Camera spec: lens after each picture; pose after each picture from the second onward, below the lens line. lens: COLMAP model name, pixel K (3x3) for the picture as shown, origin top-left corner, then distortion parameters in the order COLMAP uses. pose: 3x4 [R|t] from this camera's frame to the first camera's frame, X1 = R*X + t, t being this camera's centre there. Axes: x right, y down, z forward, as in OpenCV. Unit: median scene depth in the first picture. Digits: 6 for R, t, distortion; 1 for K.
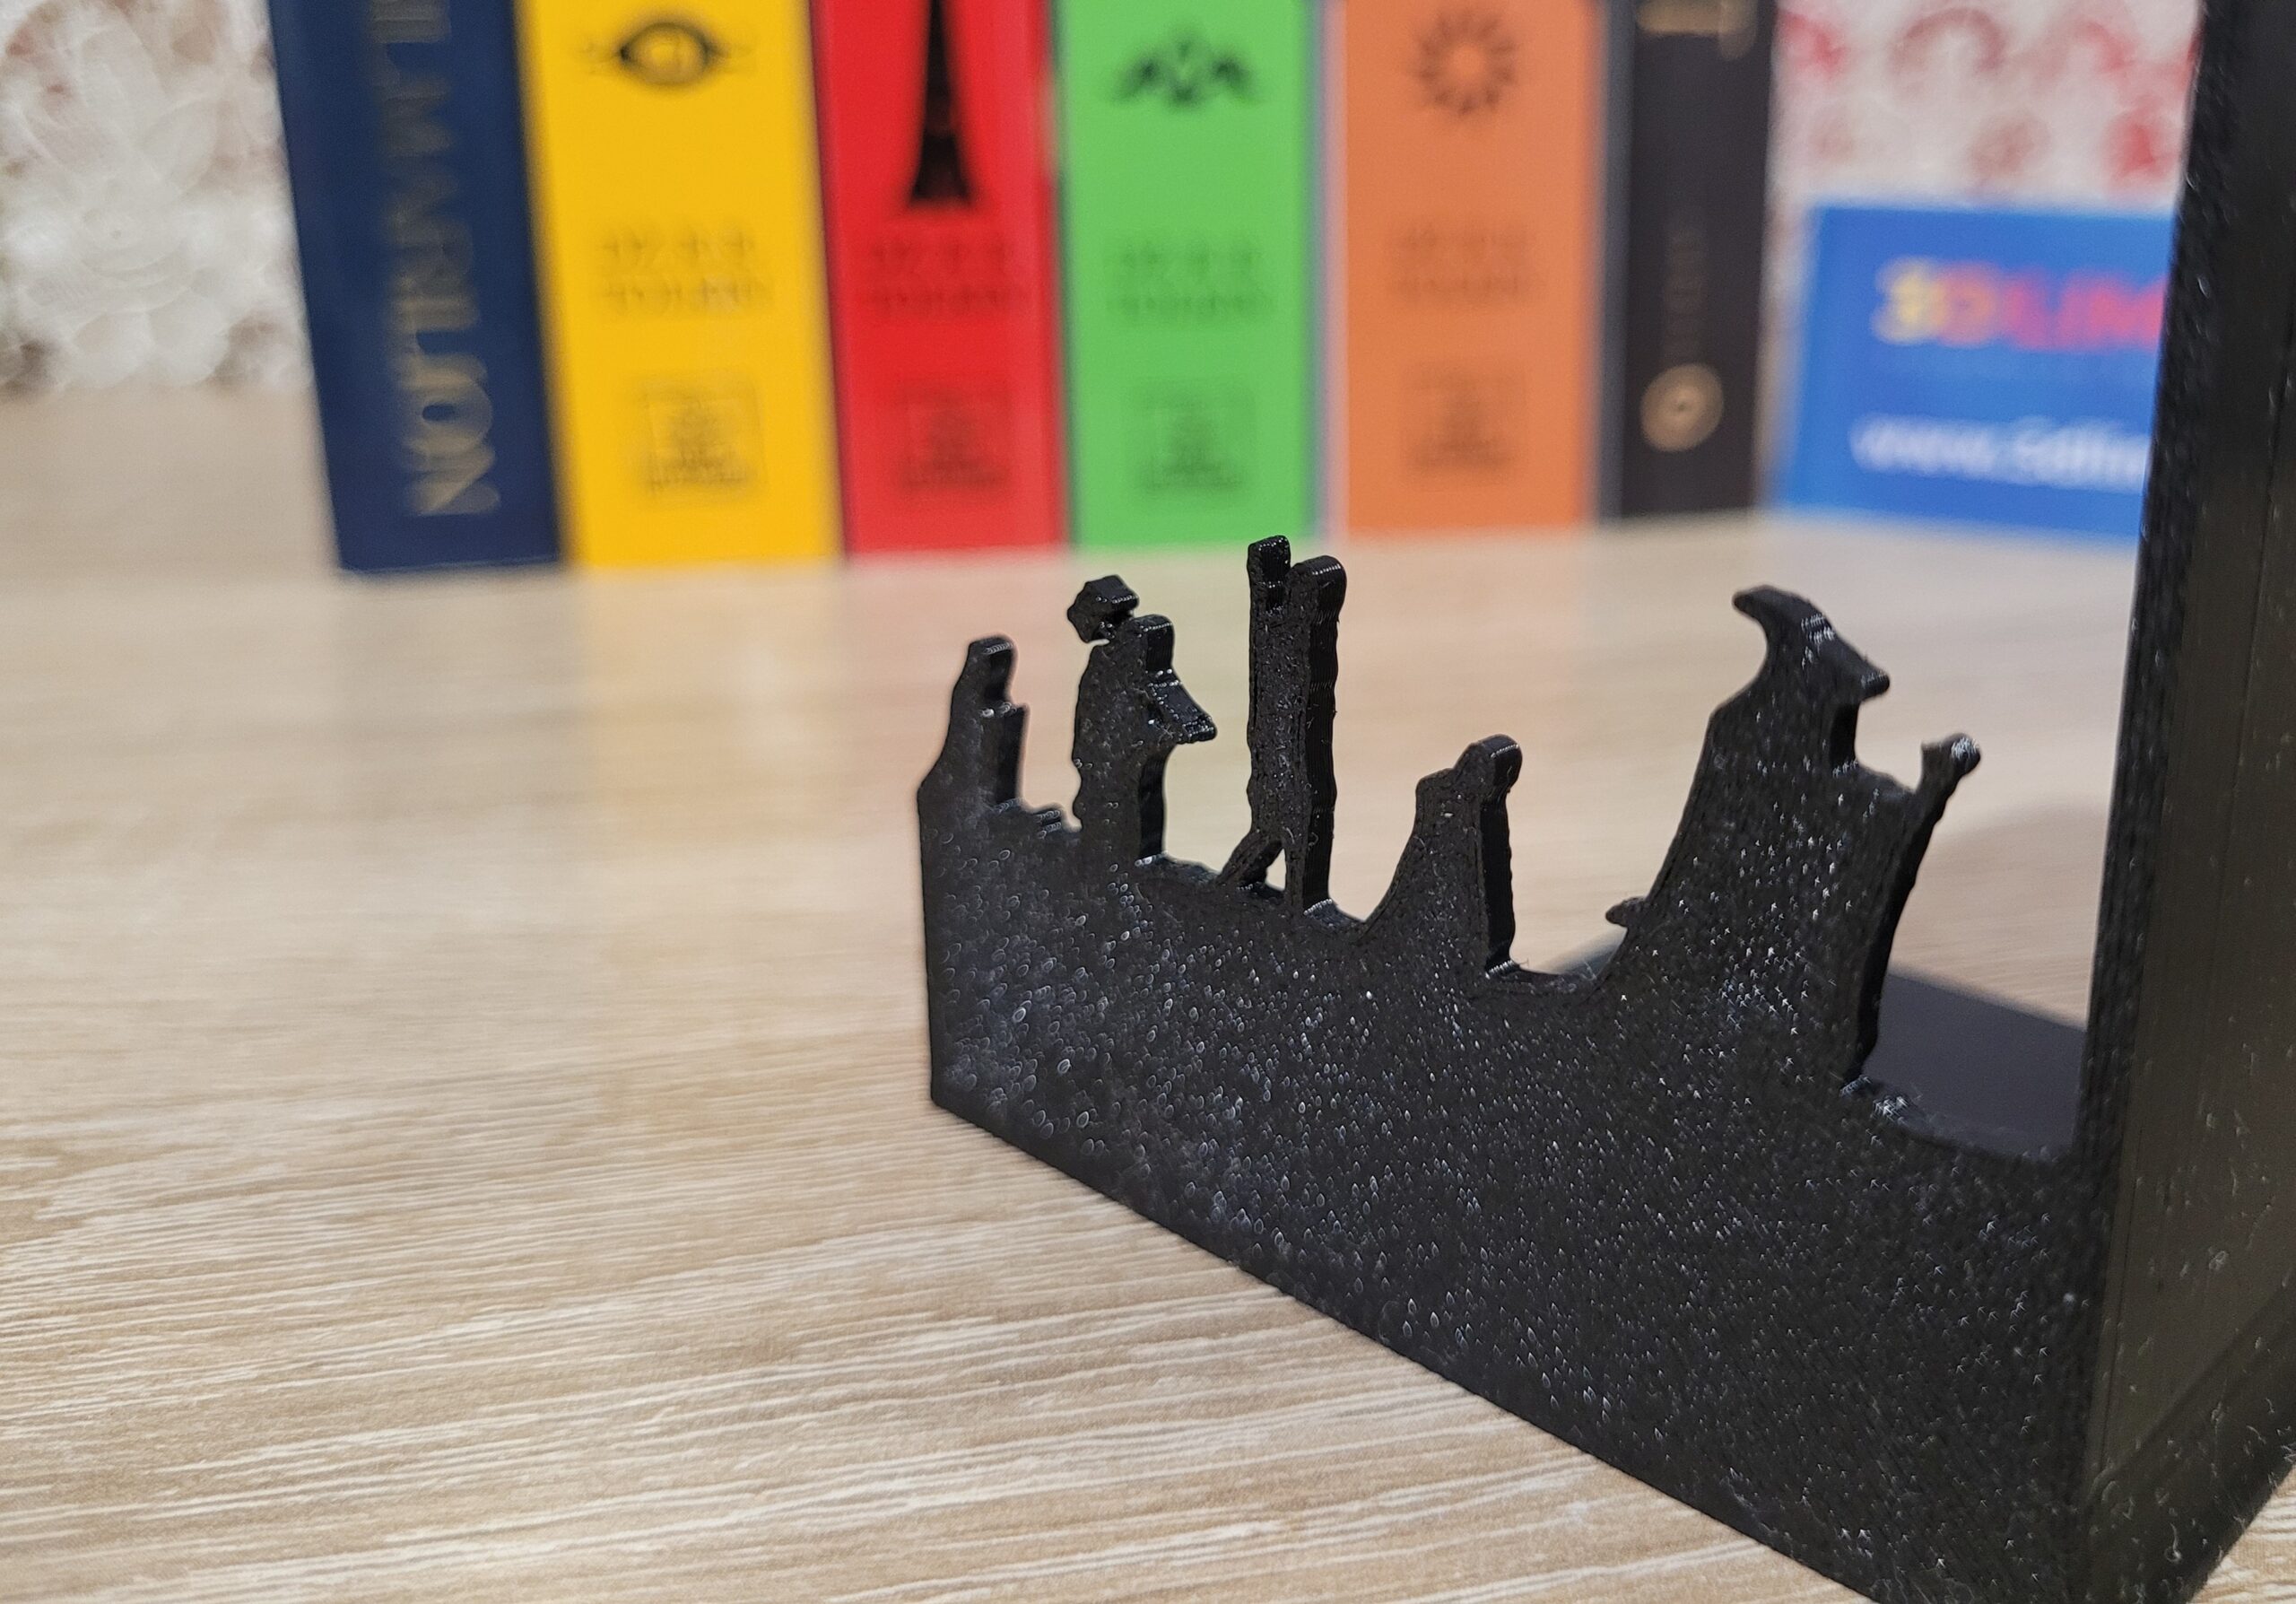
lens RADIAL K [[1978.1, 0, 1237.7], [0, 1978.1, 594.0], [0, 0, 1]] dist [-0.019423, -0.019960]
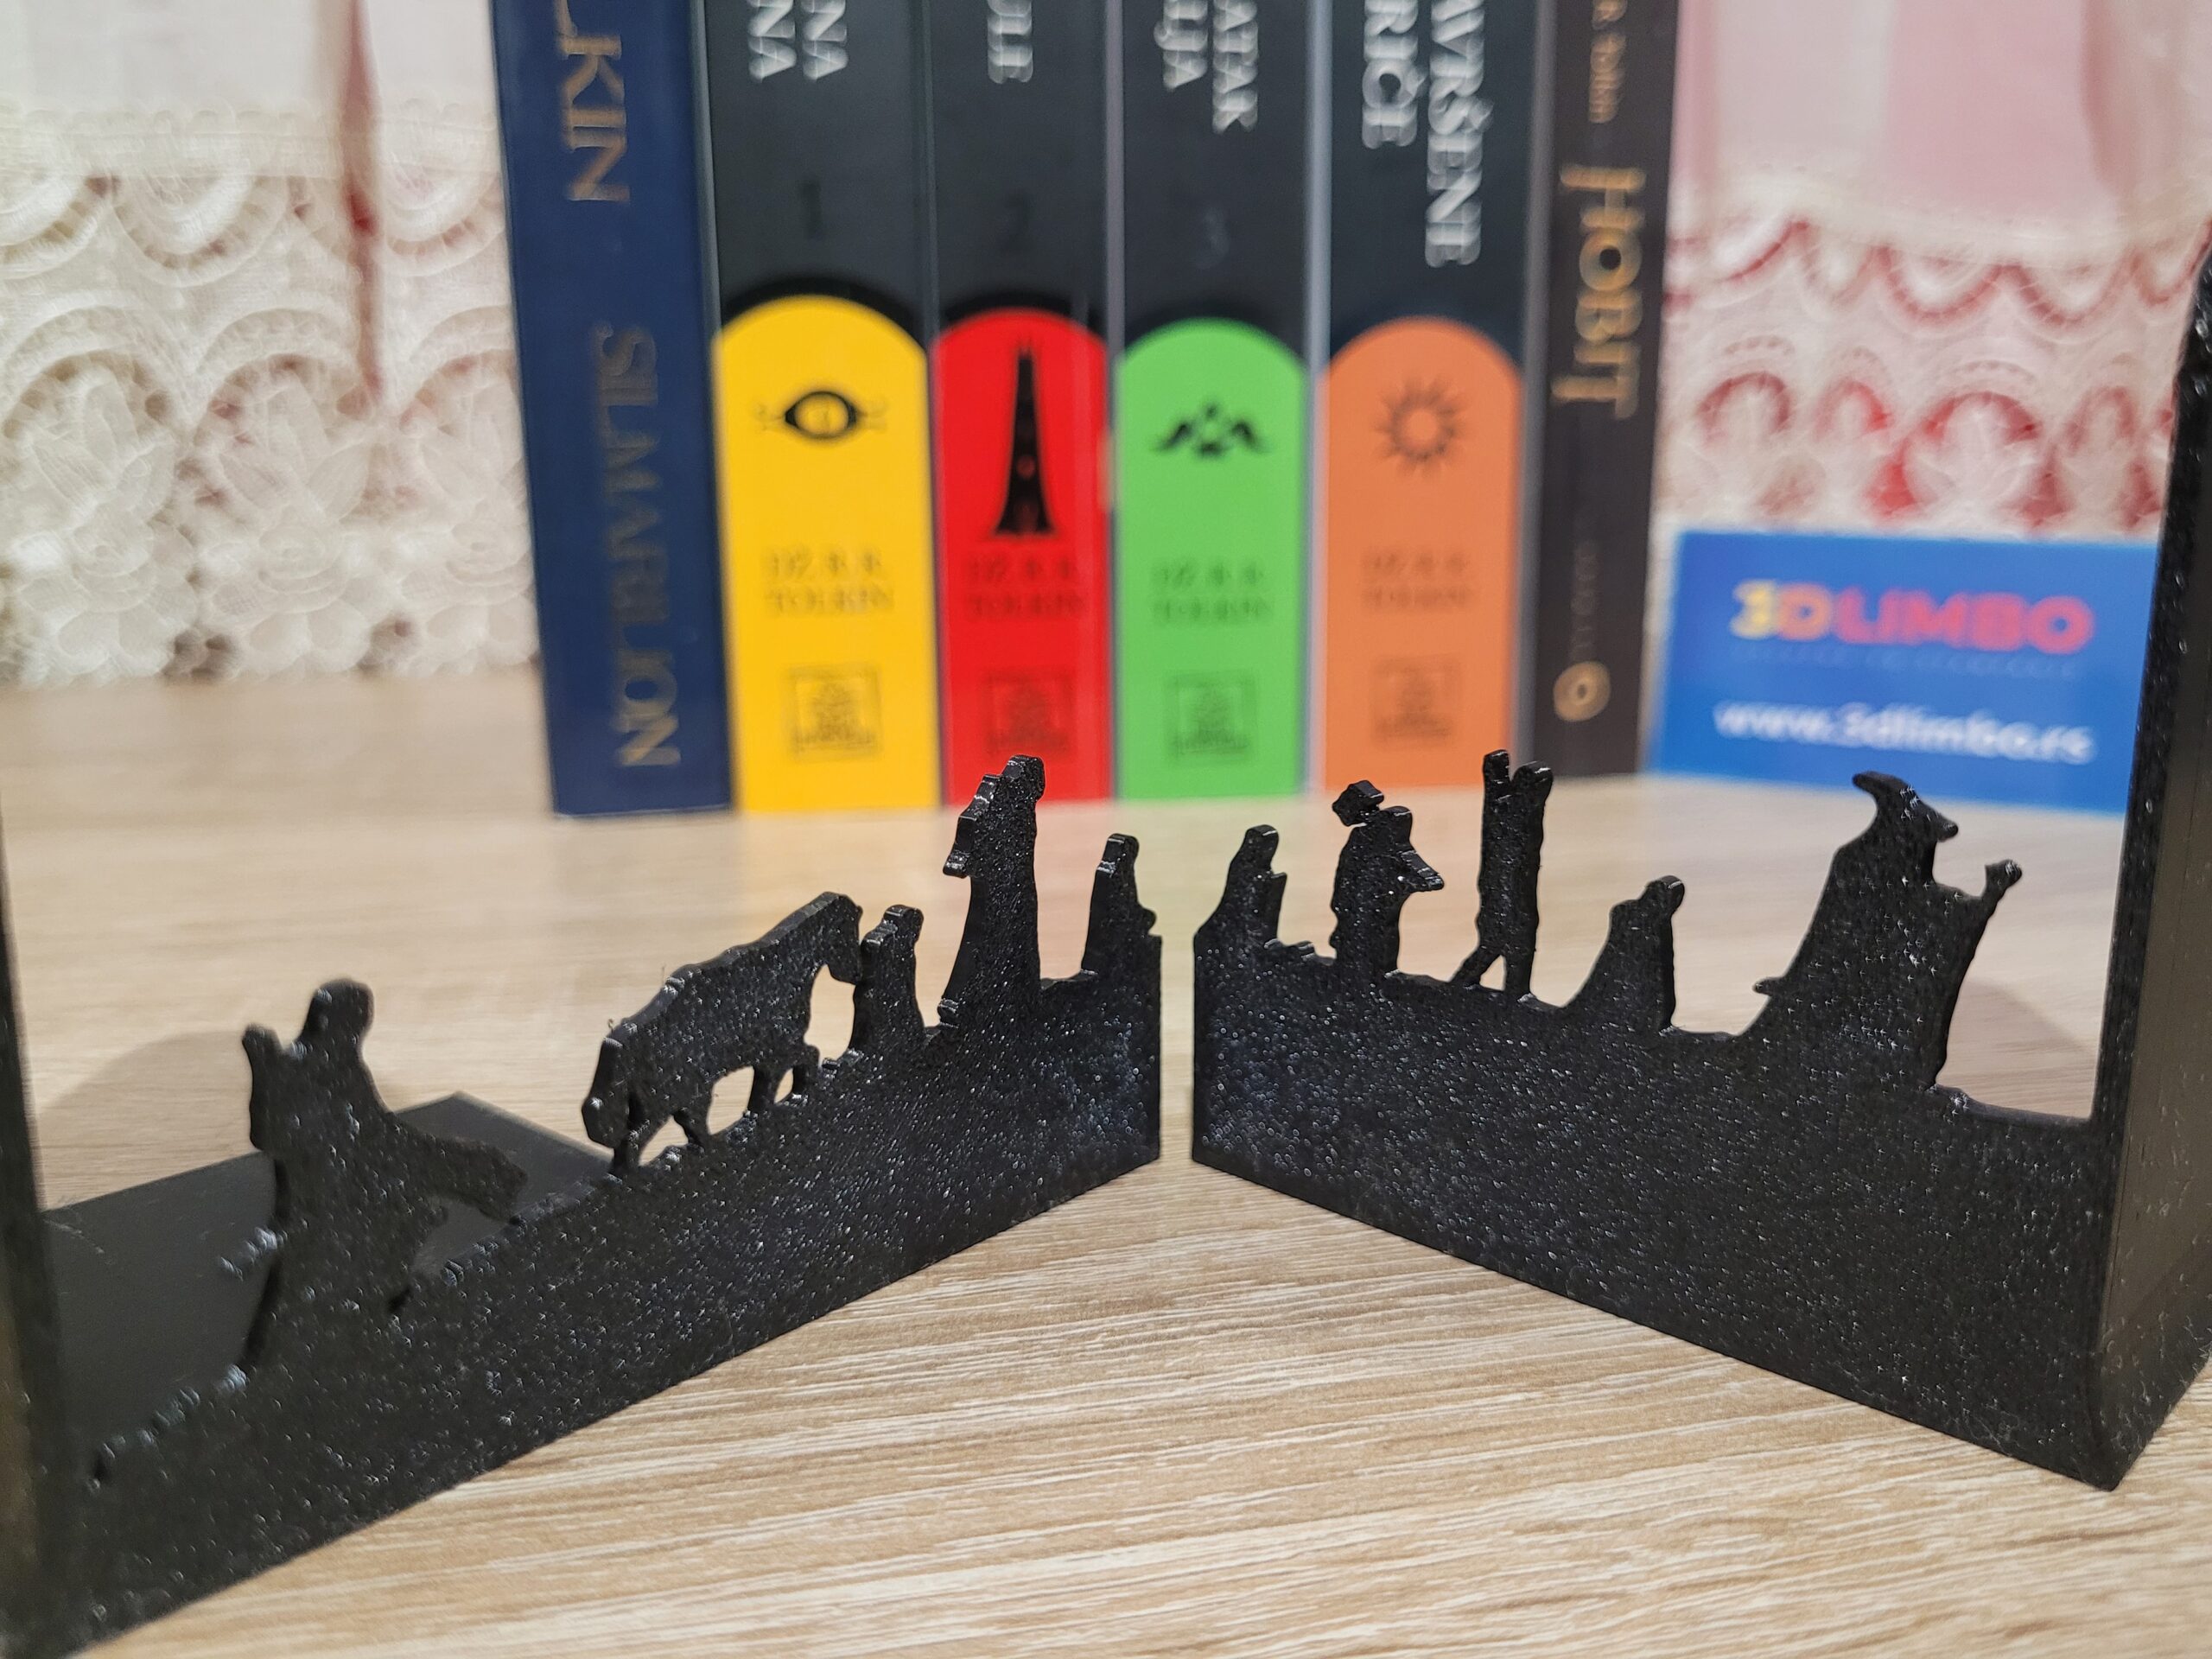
lens RADIAL K [[1662.7, 0, 1111.7], [0, 1662.7, 782.4], [0, 0, 1]] dist [-0.021301, 0.006899]
pose [[0.999997, 0.002163, 0.000944, -0.287958], [-0.002117, 0.998925, -0.046302, 0.056889], [-0.001044, 0.046300, 0.998927, -0.273533]]
